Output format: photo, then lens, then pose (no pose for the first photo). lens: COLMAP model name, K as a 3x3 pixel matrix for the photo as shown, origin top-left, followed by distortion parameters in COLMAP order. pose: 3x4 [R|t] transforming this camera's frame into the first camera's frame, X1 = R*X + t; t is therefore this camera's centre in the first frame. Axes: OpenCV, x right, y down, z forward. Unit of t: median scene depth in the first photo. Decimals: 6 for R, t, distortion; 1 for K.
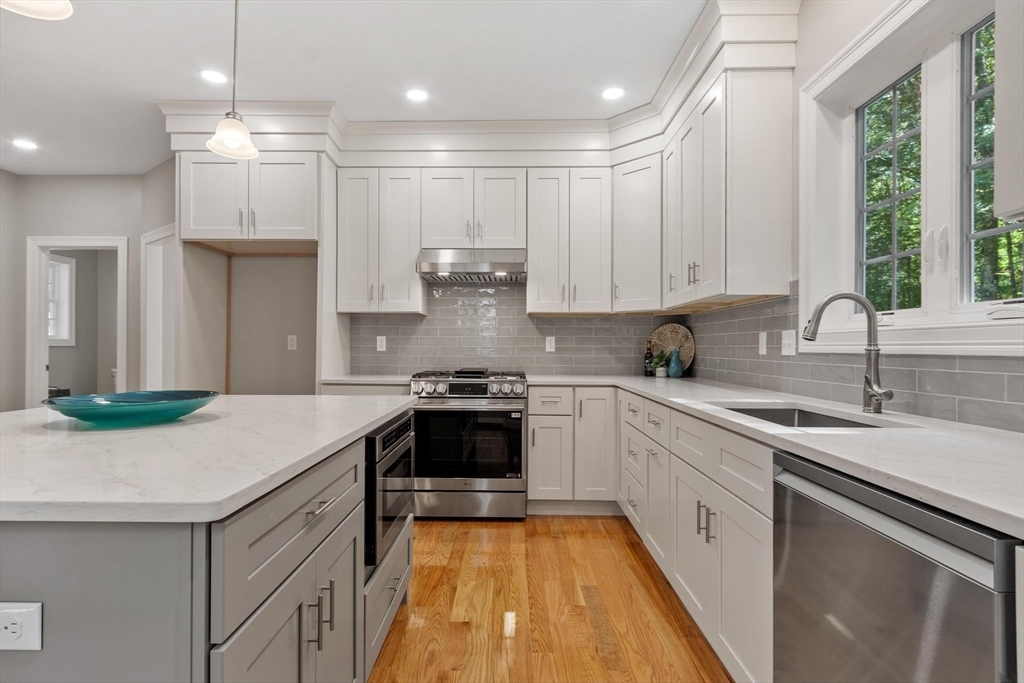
lens RADIAL K [[524.3, 0, 518.2], [0, 524.3, 341.5], [0, 0, 1]] dist [-0.001982, -0.000542]
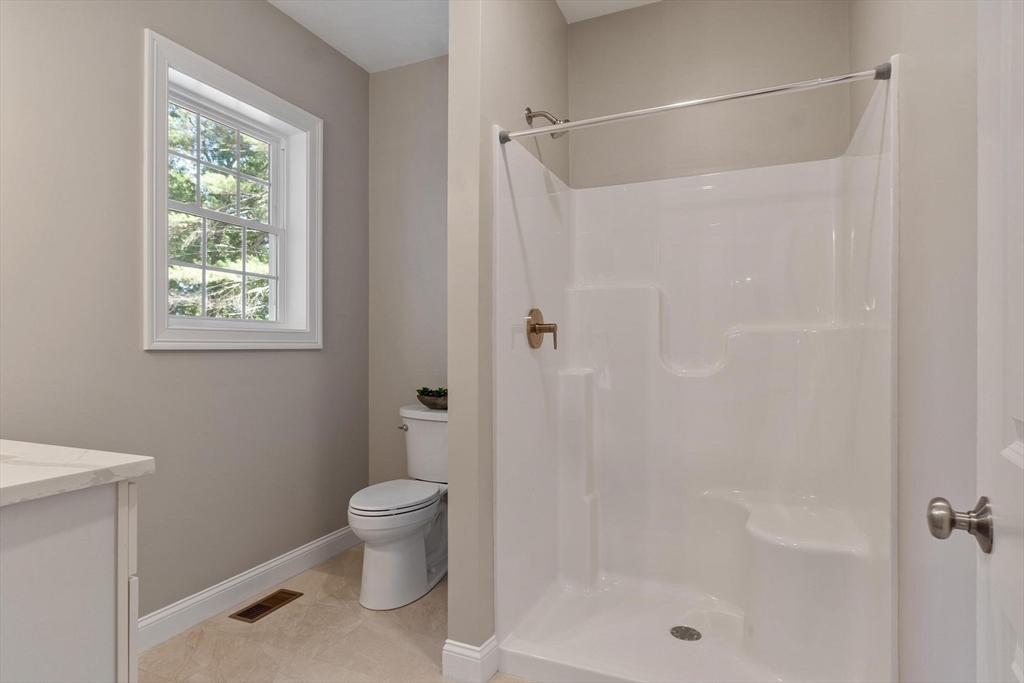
lens RADIAL K [[560.6, 0, 511.5], [0, 560.6, 342.4], [0, 0, 1]] dist [-0.001932, -0.000171]
pose [[0.907822, -0.002840, -0.419347, -0.554997], [0.004743, 0.999983, 0.003494, 0.003394], [0.419330, -0.005161, 0.907819, 0.692835]]
